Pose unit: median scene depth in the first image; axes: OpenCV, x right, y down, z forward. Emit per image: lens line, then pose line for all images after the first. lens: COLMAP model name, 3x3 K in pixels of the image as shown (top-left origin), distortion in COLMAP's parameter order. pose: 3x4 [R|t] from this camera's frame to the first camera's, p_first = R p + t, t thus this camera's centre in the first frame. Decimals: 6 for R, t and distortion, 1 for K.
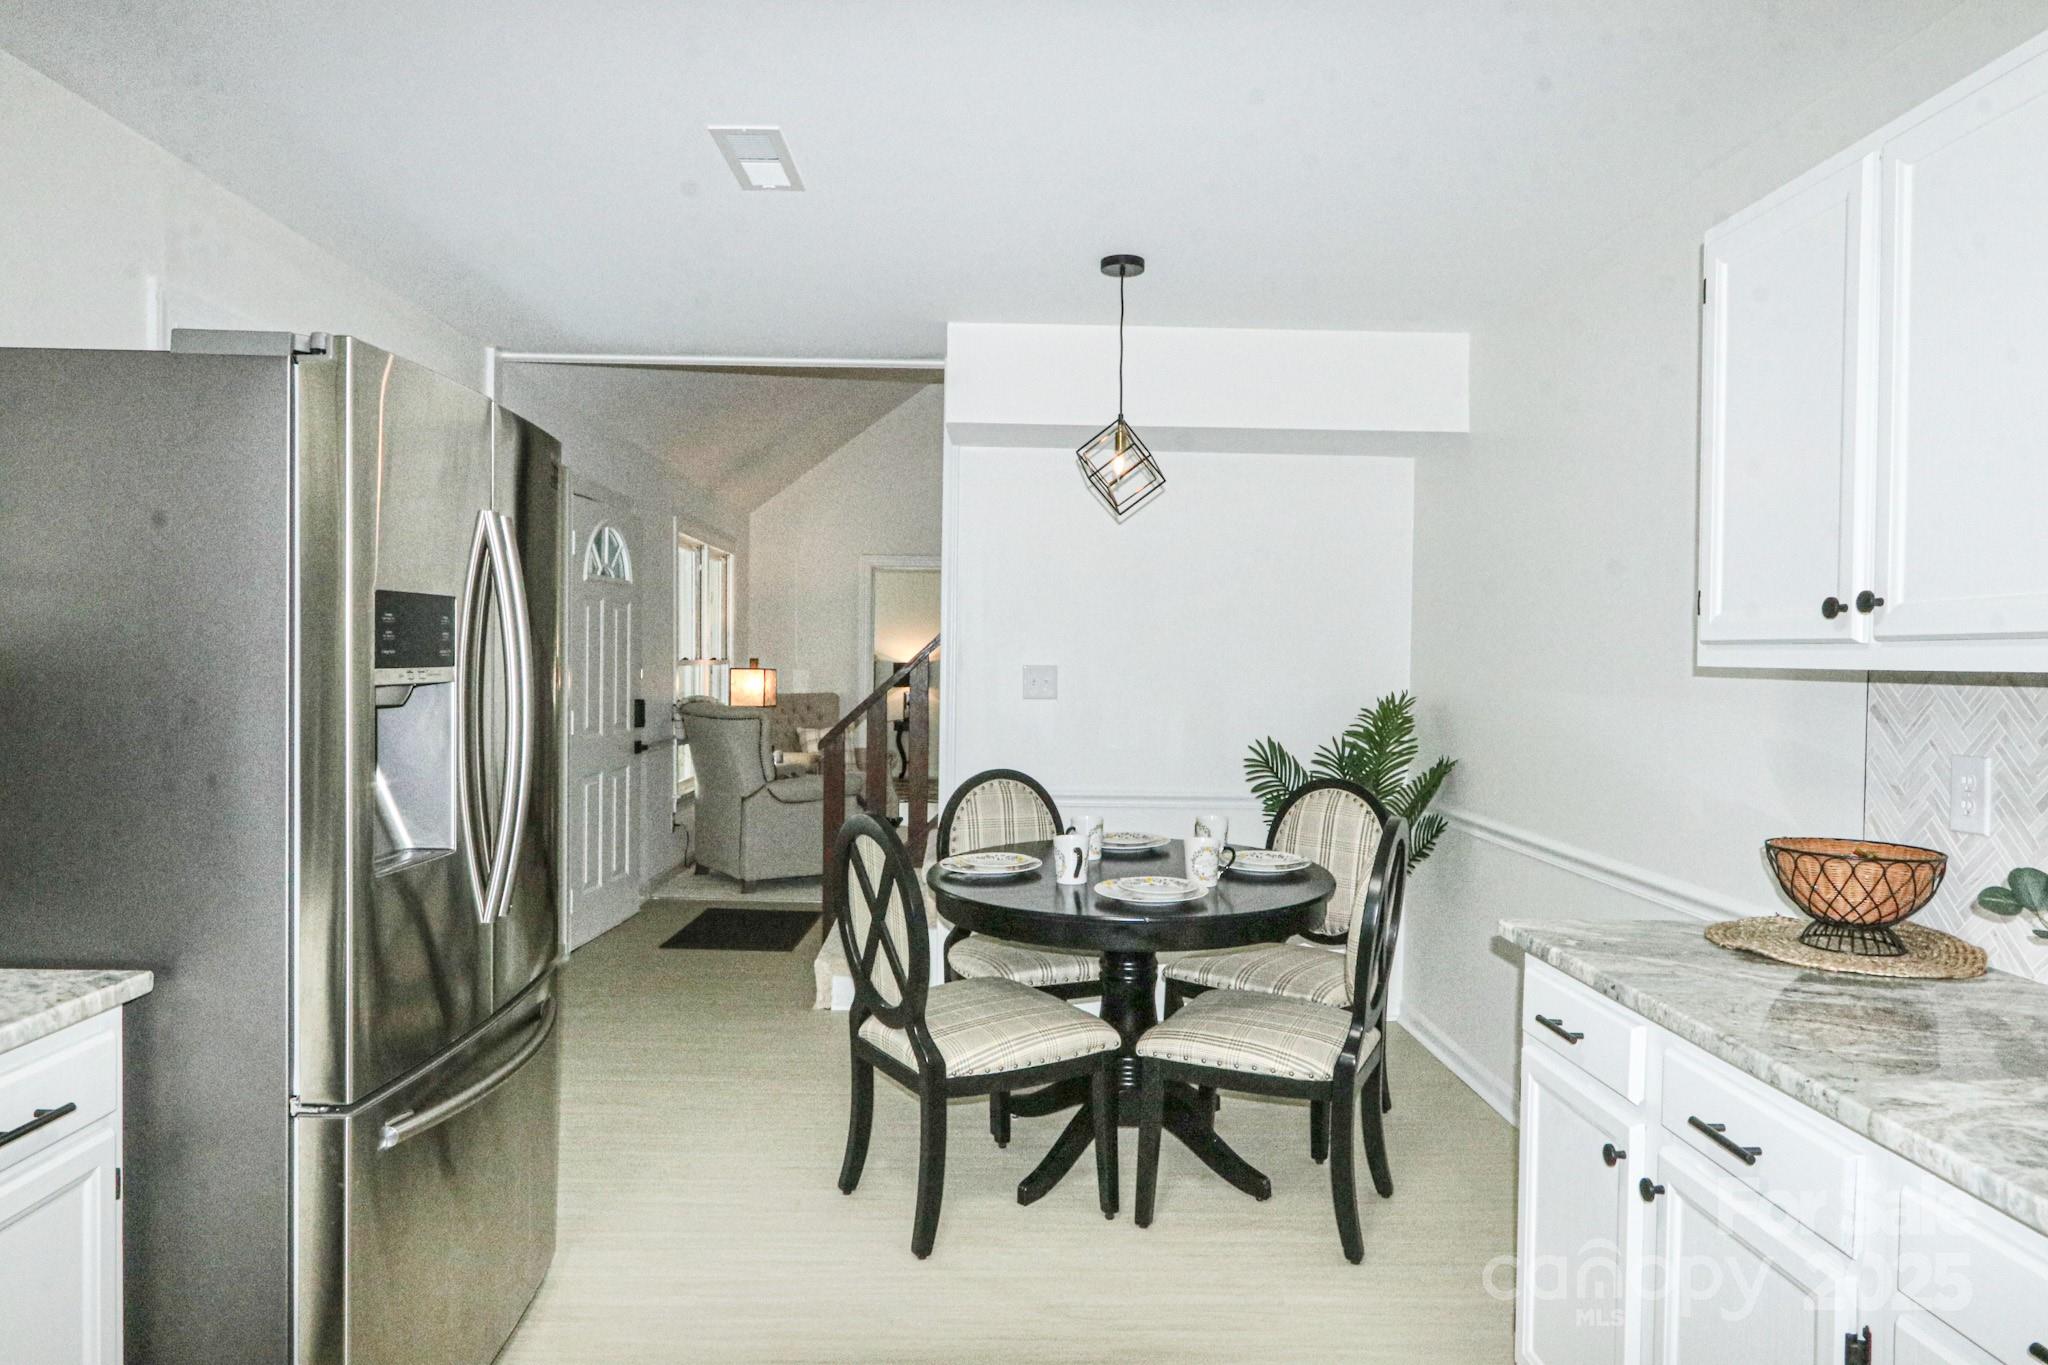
lens RADIAL K [[1275.1, 0, 1006.2], [0, 1275.1, 681.2], [0, 0, 1]] dist [-0.020410, 0.013708]
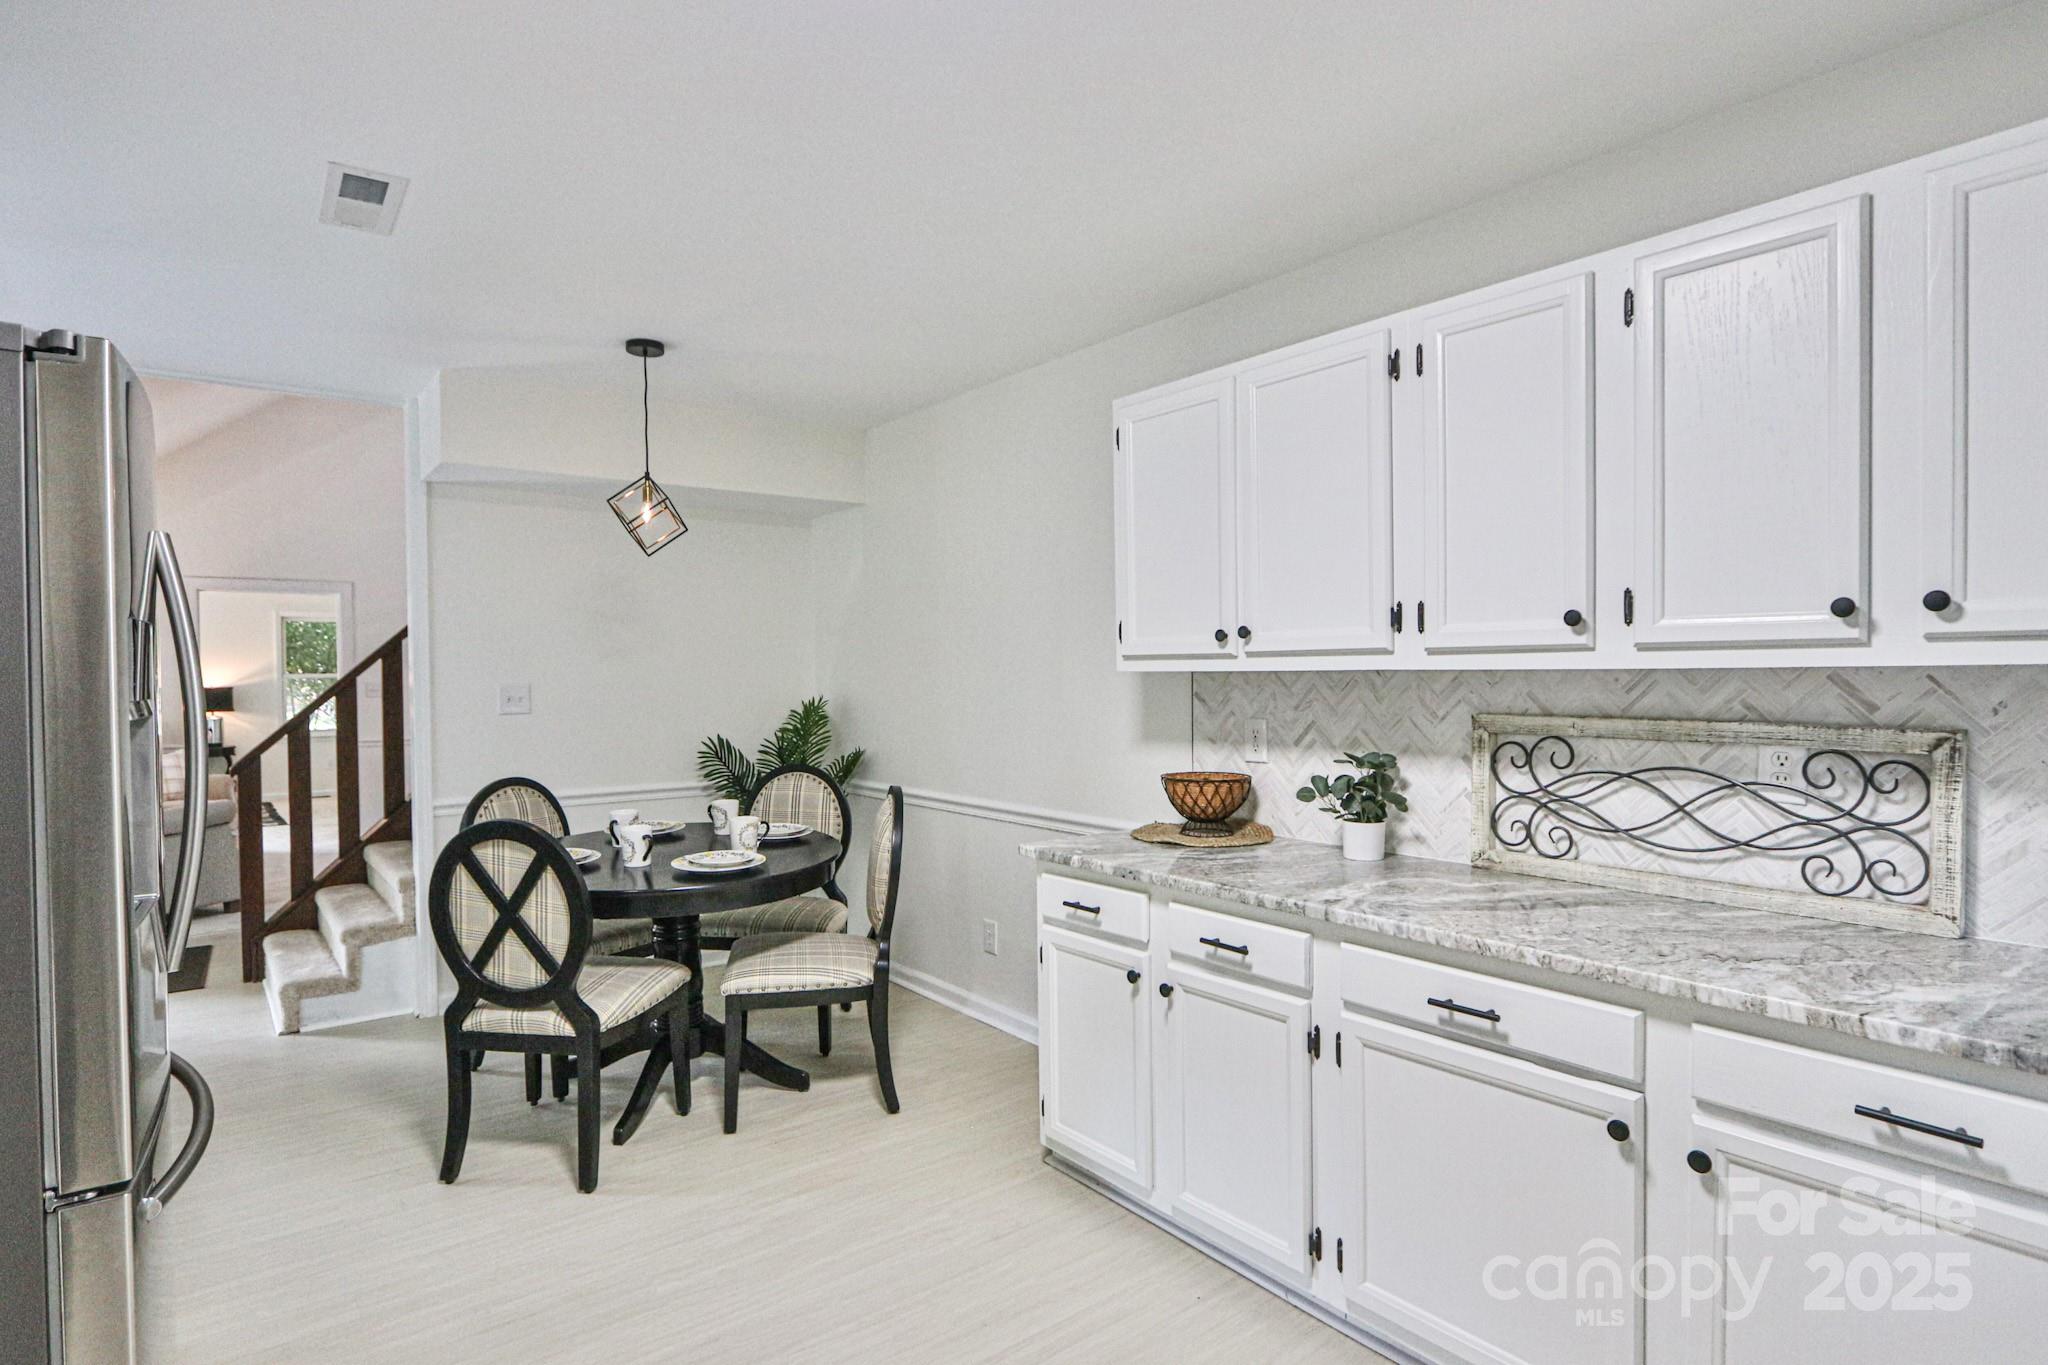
lens RADIAL K [[1050.5, 0, 999.8], [0, 1050.5, 687.3], [0, 0, 1]] dist [-0.013376, -0.001464]
pose [[0.819046, -0.029797, 0.572953, -0.254857], [0.032047, 0.999467, 0.006166, -0.002585], [-0.572832, 0.013311, 0.819565, 0.004971]]
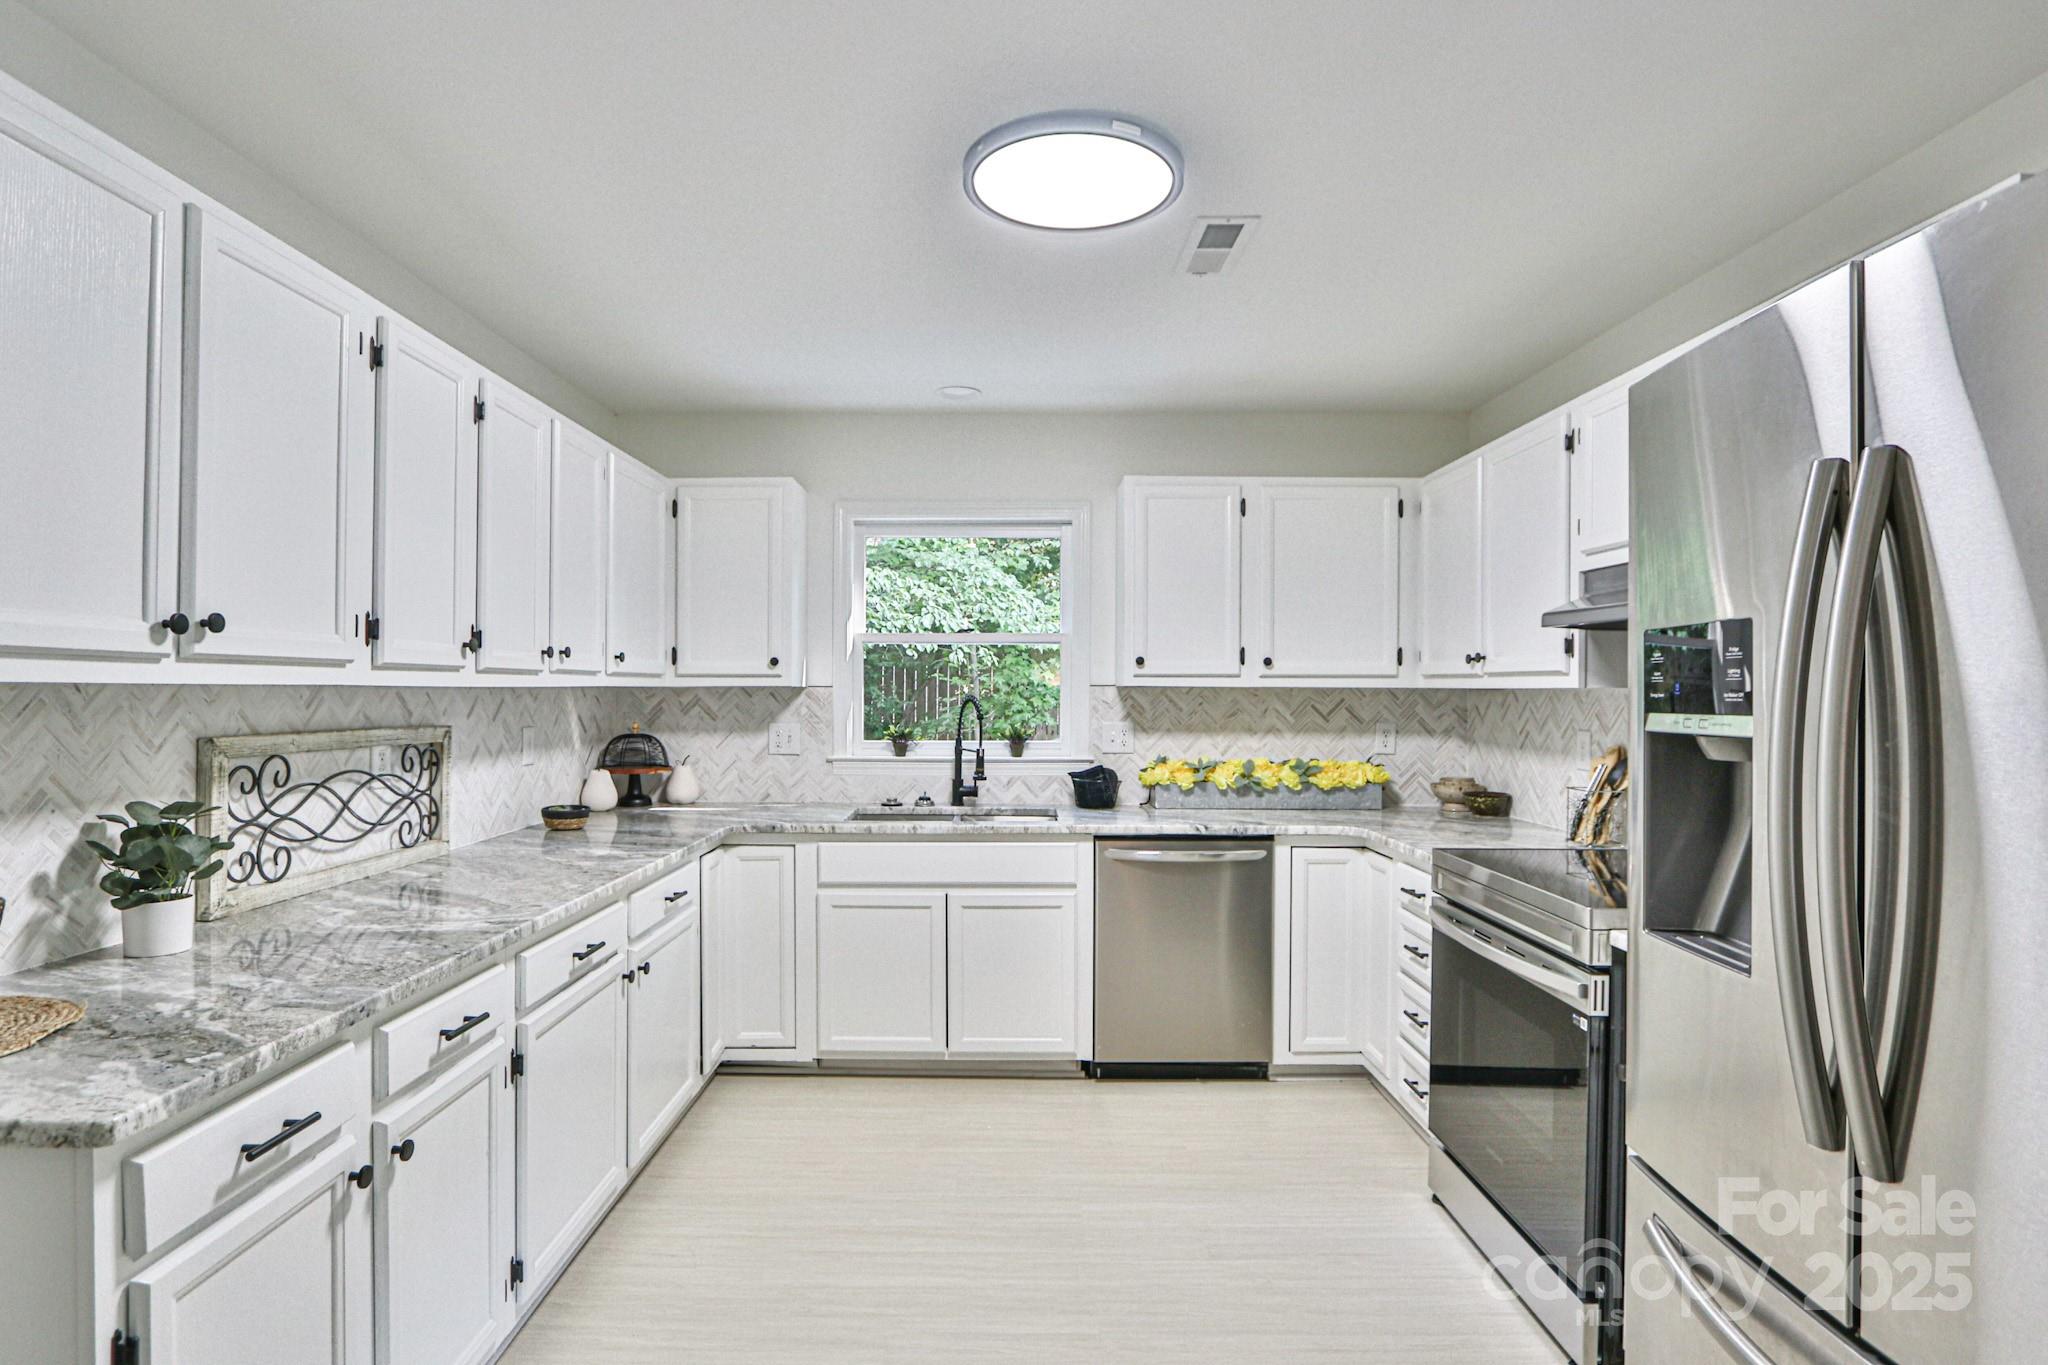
lens RADIAL K [[1050.5, 0, 999.8], [0, 1050.5, 687.3], [0, 0, 1]] dist [-0.013376, -0.001464]
pose [[-0.998602, -0.017826, 0.049754, -0.023785], [-0.016894, 0.999675, 0.019085, -0.020465], [-0.050078, 0.018217, -0.998579, 1.163597]]
